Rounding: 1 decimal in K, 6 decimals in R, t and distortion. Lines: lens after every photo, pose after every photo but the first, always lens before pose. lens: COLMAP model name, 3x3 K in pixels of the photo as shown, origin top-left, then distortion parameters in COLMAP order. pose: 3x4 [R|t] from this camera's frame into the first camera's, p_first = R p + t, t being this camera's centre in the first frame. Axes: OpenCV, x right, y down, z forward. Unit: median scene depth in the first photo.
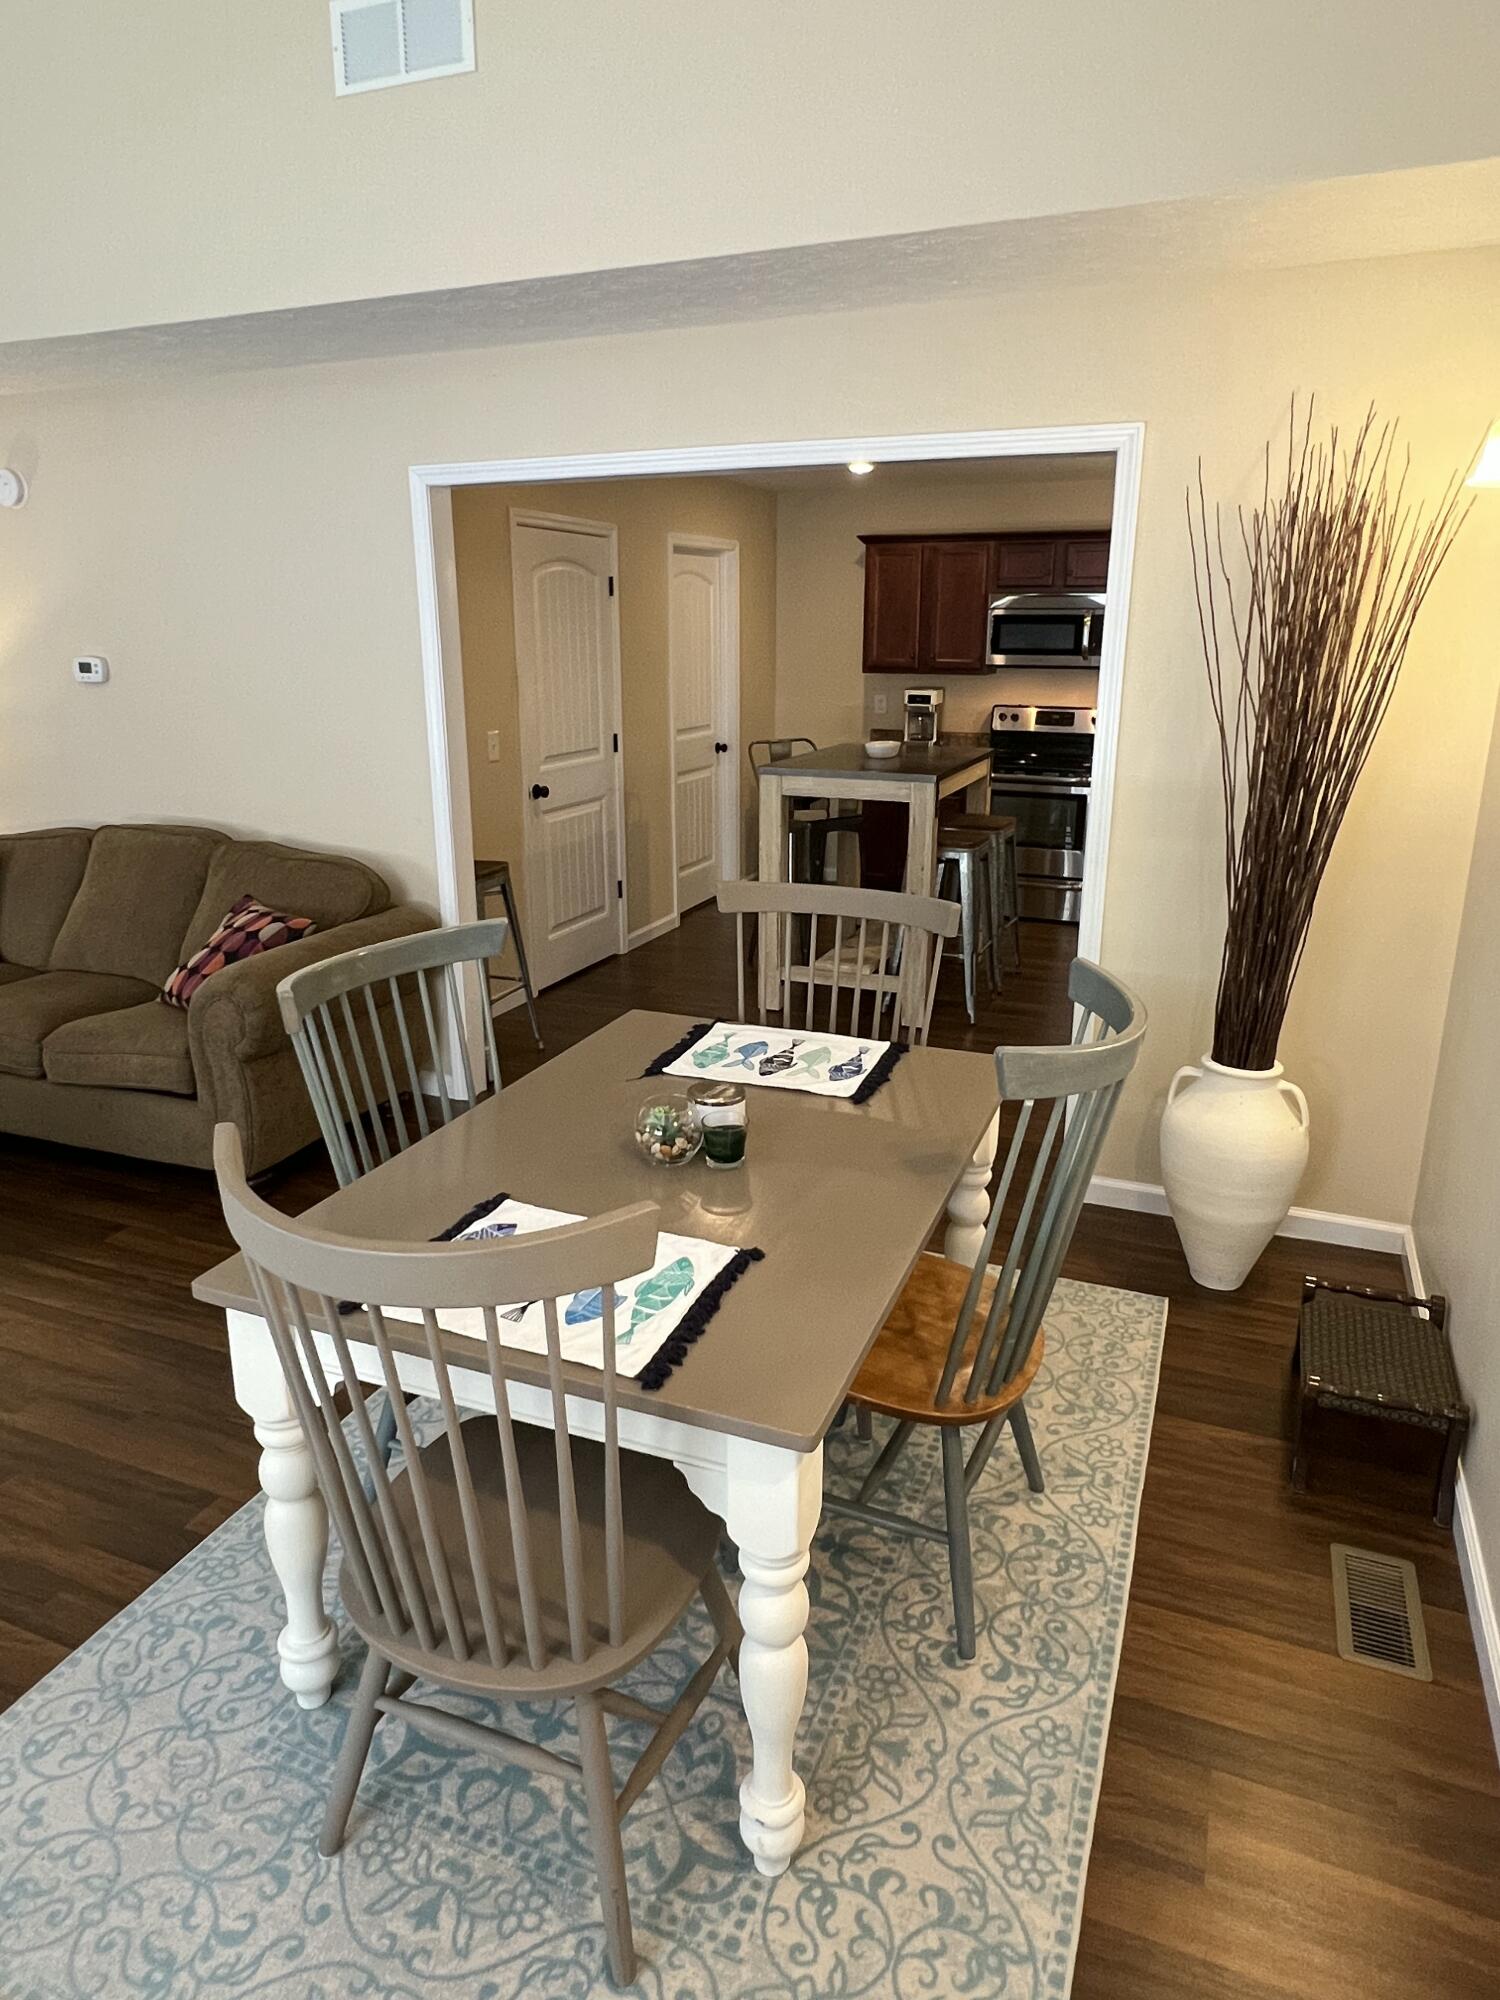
lens RADIAL K [[1230.4, 0, 753.7], [0, 1230.4, 991.3], [0, 0, 1]] dist [-0.006218, -0.001841]
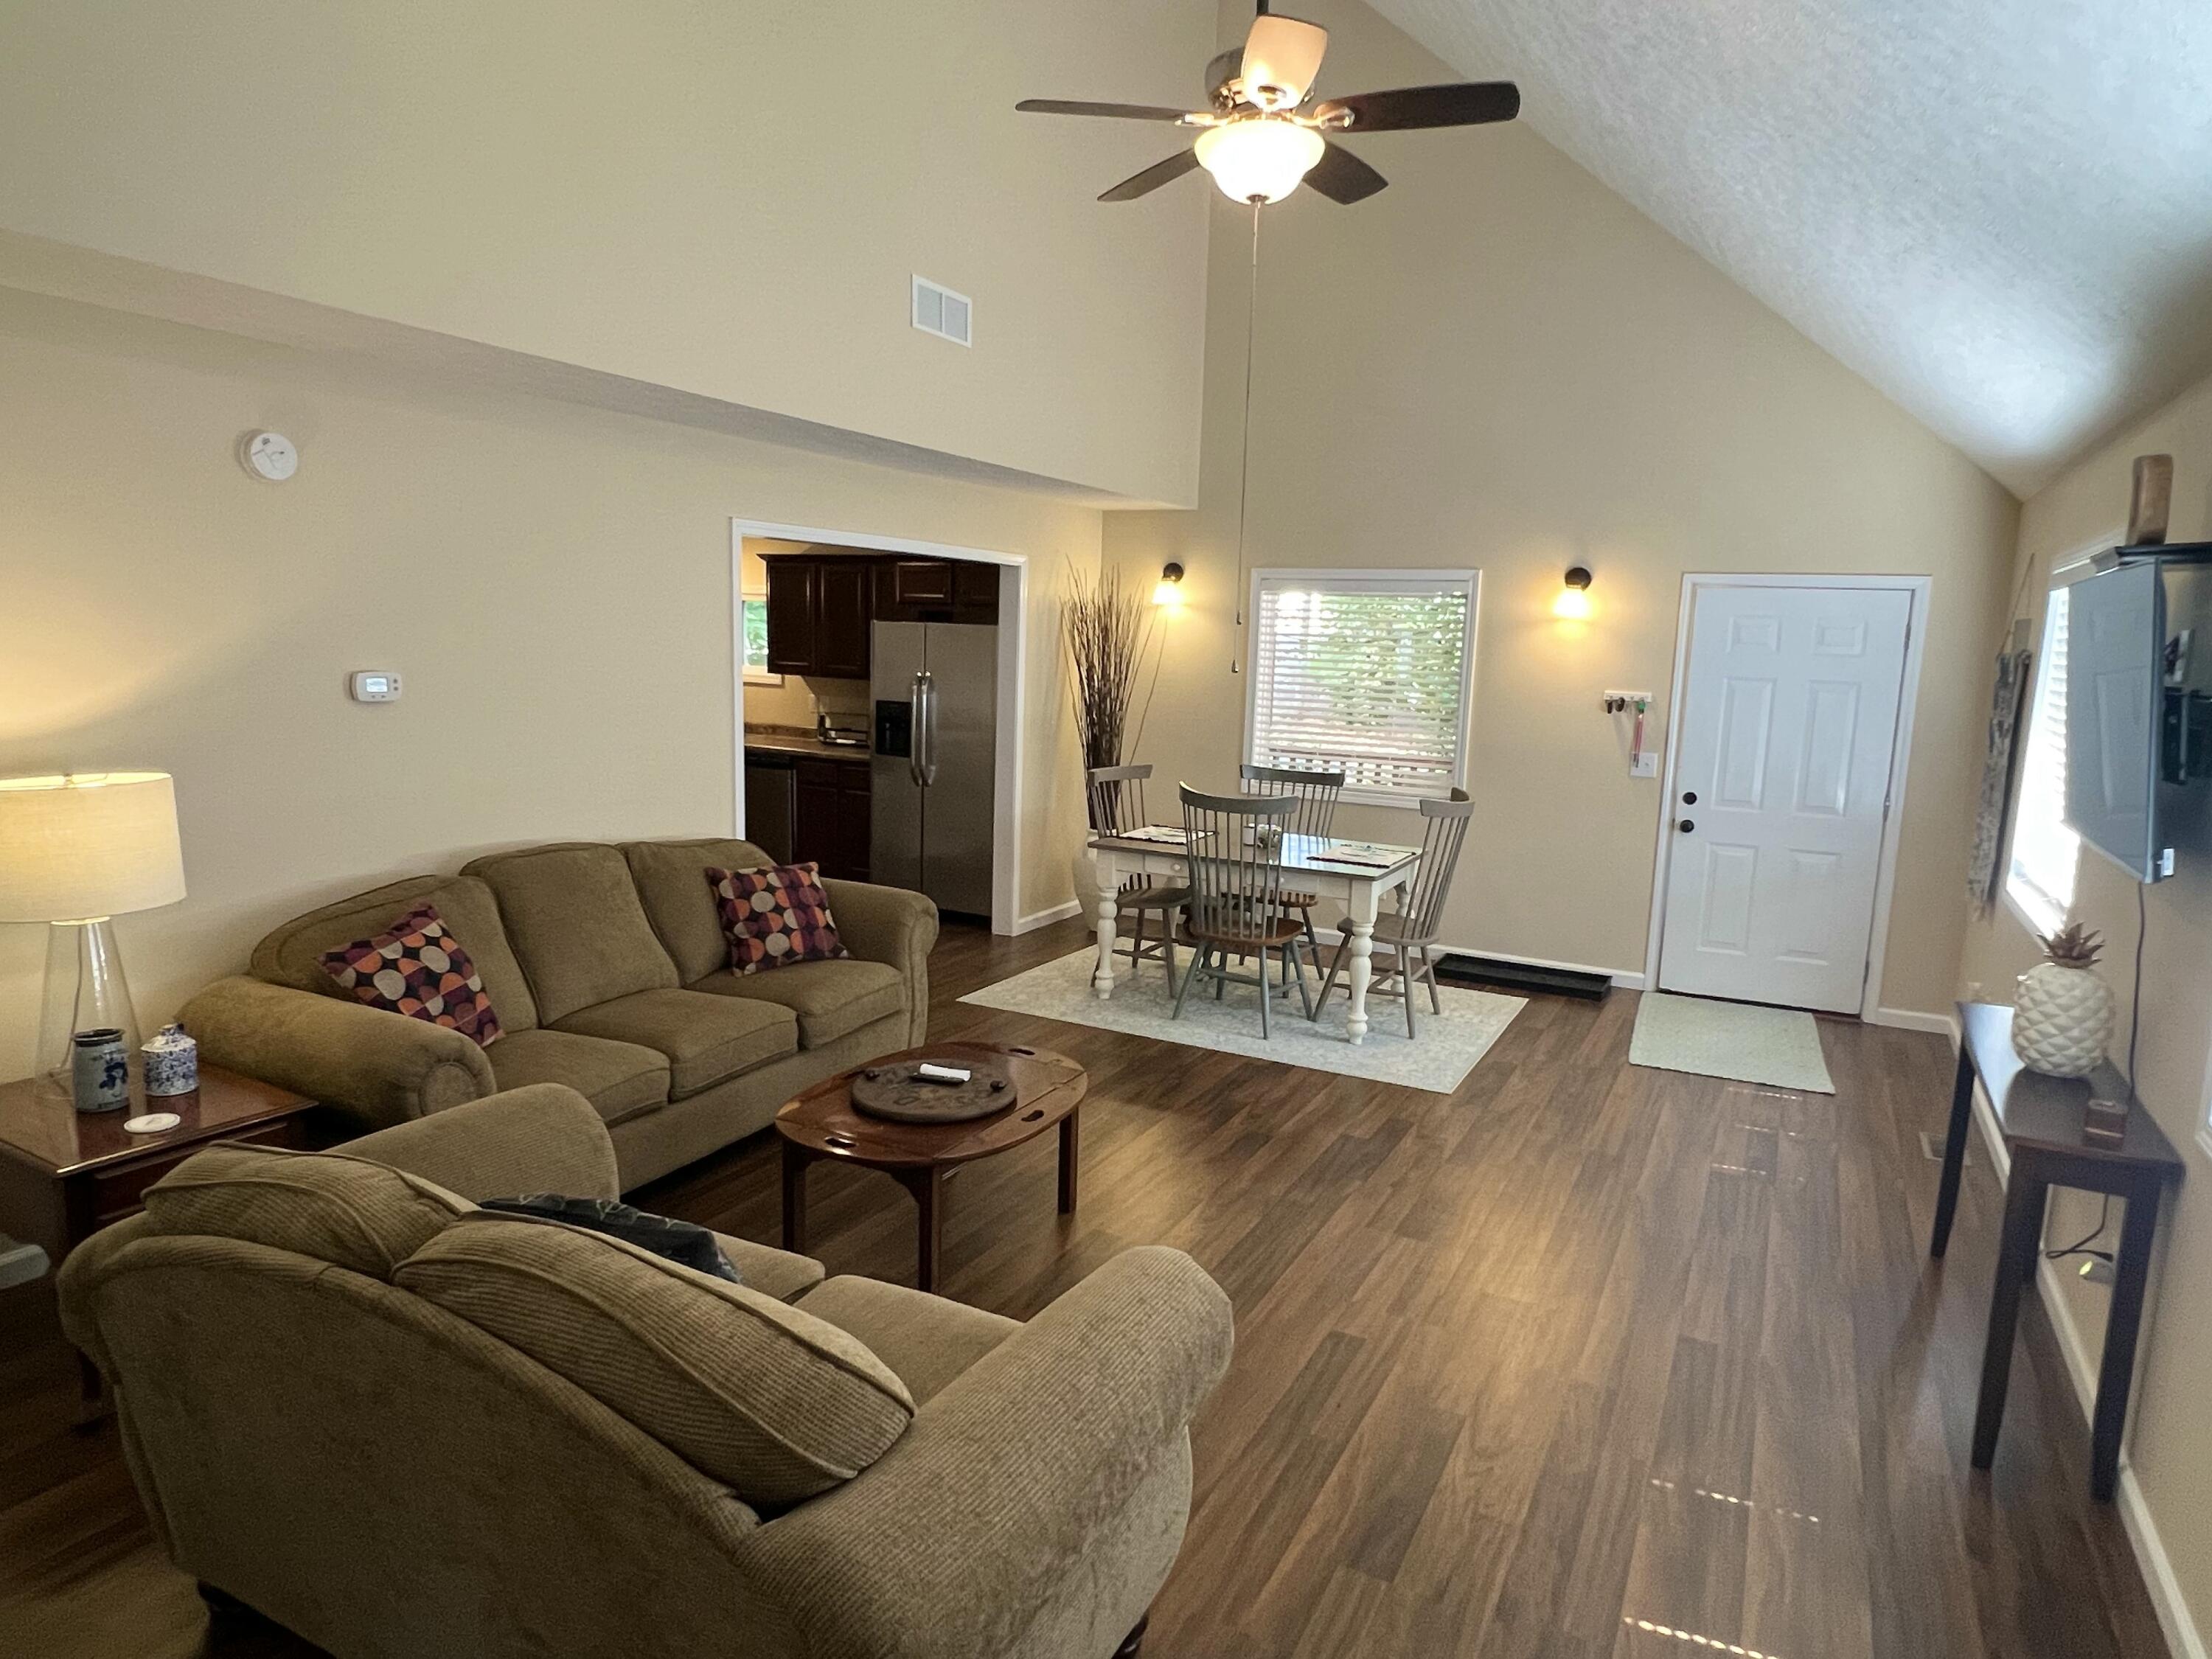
lens RADIAL K [[1311.7, 0, 1122.8], [0, 1311.7, 836.9], [0, 0, 1]] dist [0.000148, -0.002036]
pose [[0.092488, -0.151561, 0.984111, -1.651296], [0.246347, 0.961104, 0.124866, -0.184151], [-0.964758, 0.230885, 0.126228, 0.526704]]
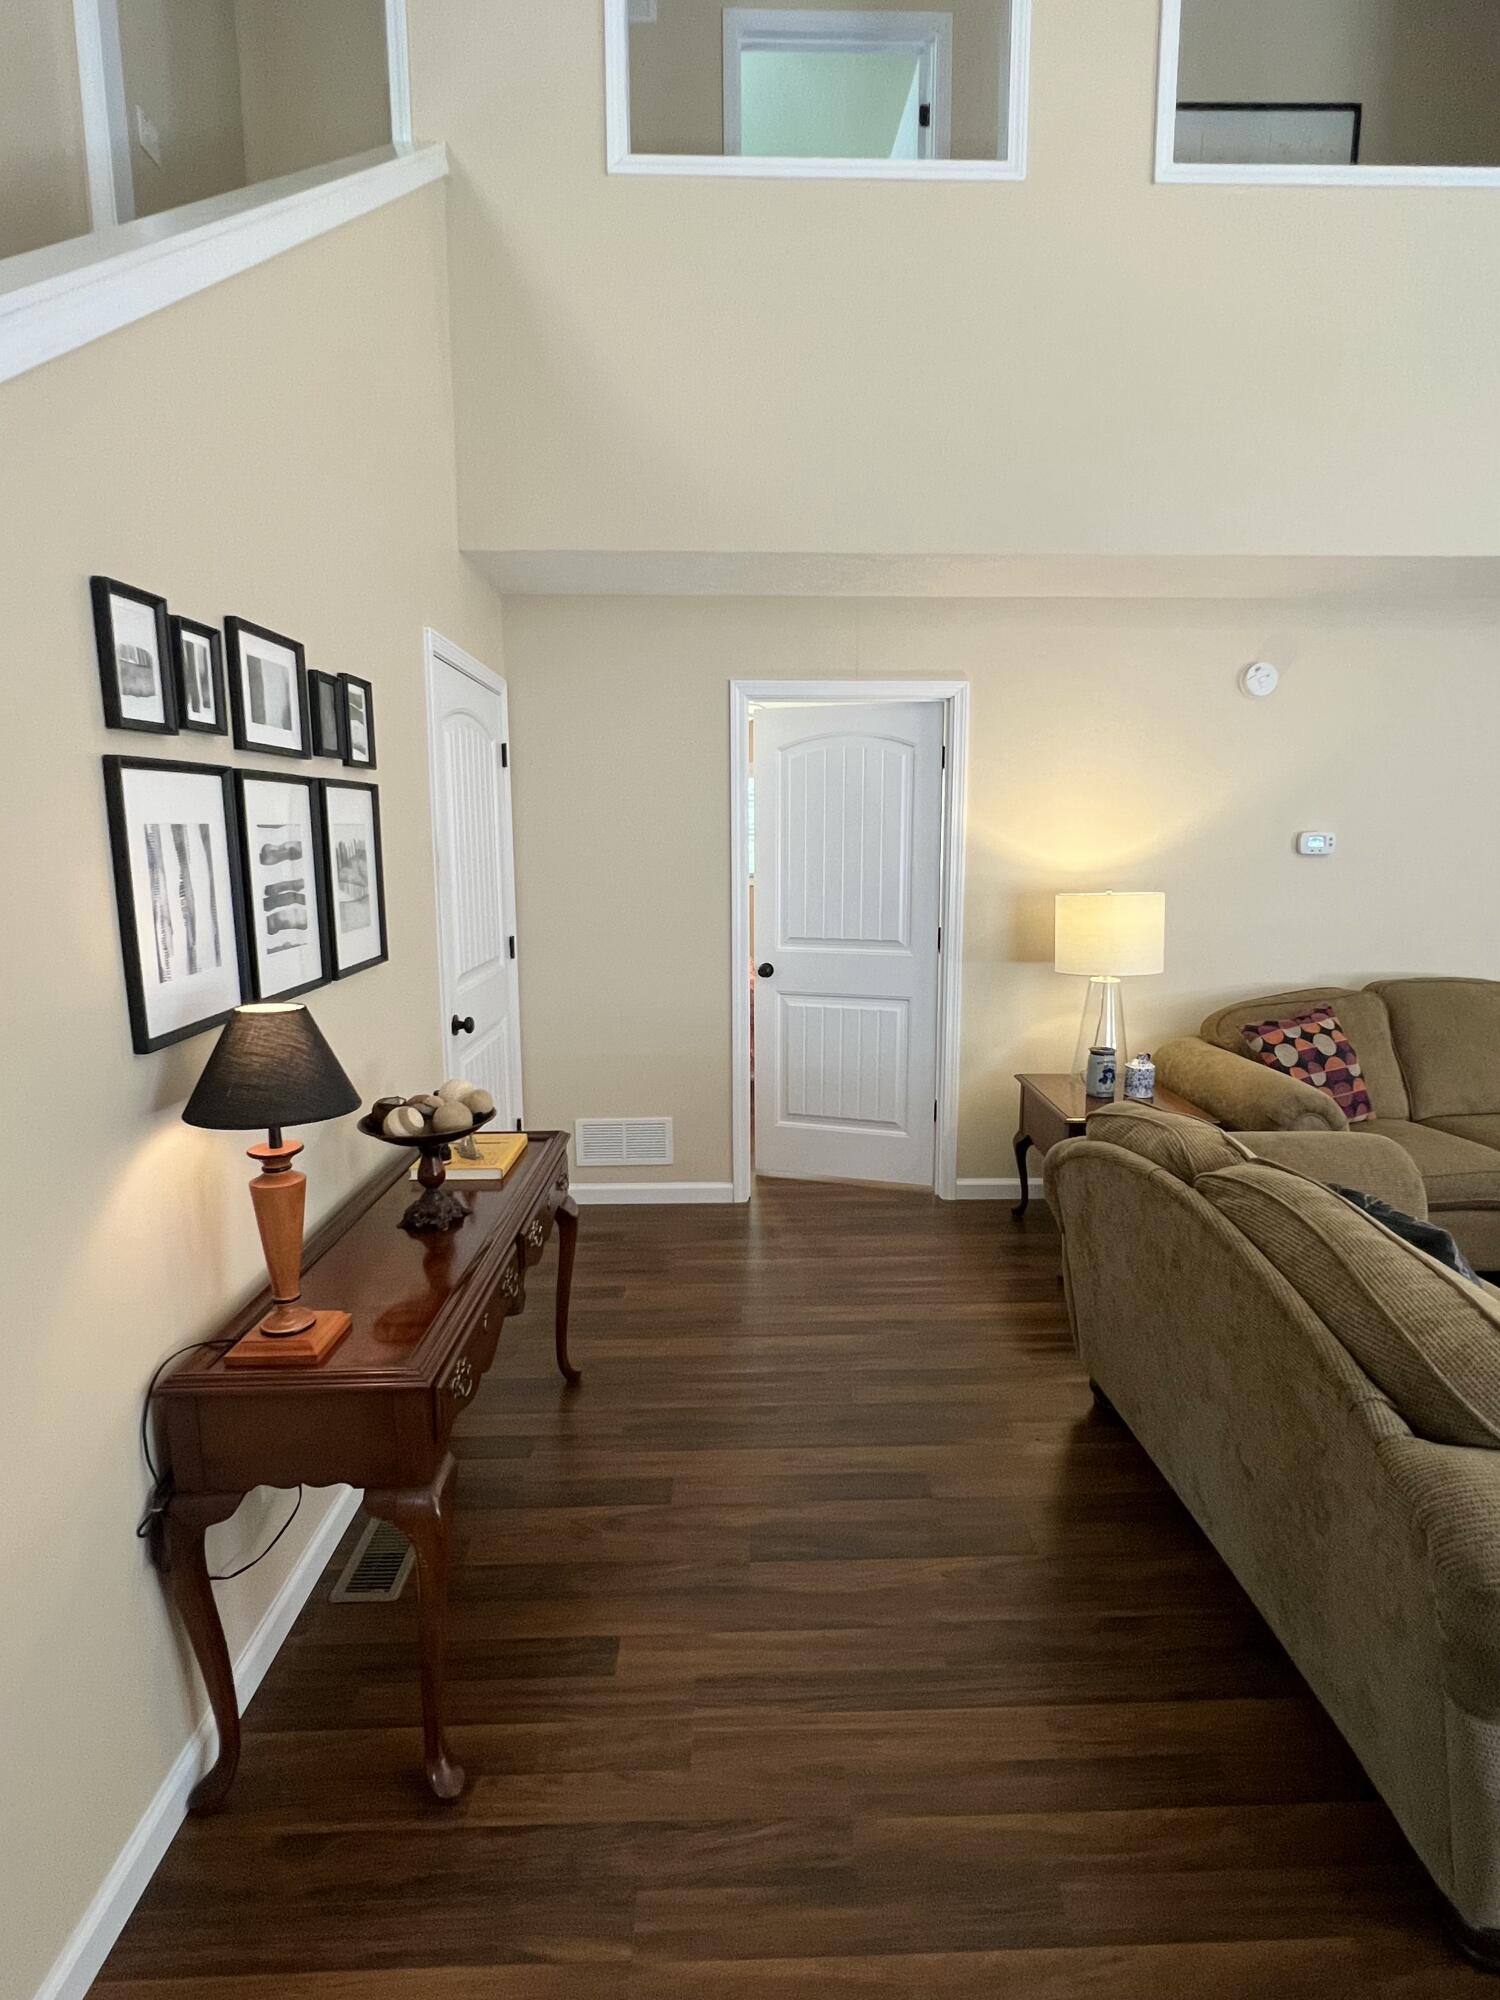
lens RADIAL K [[1021.9, 0, 755.8], [0, 1021.9, 991.3], [0, 0, 1]] dist [0.000802, 0.000957]
pose [[0.915699, -0.064922, 0.396587, -1.647967], [0.120284, 0.985900, -0.116335, -0.104373], [-0.383442, 0.154231, 0.910596, 0.466227]]
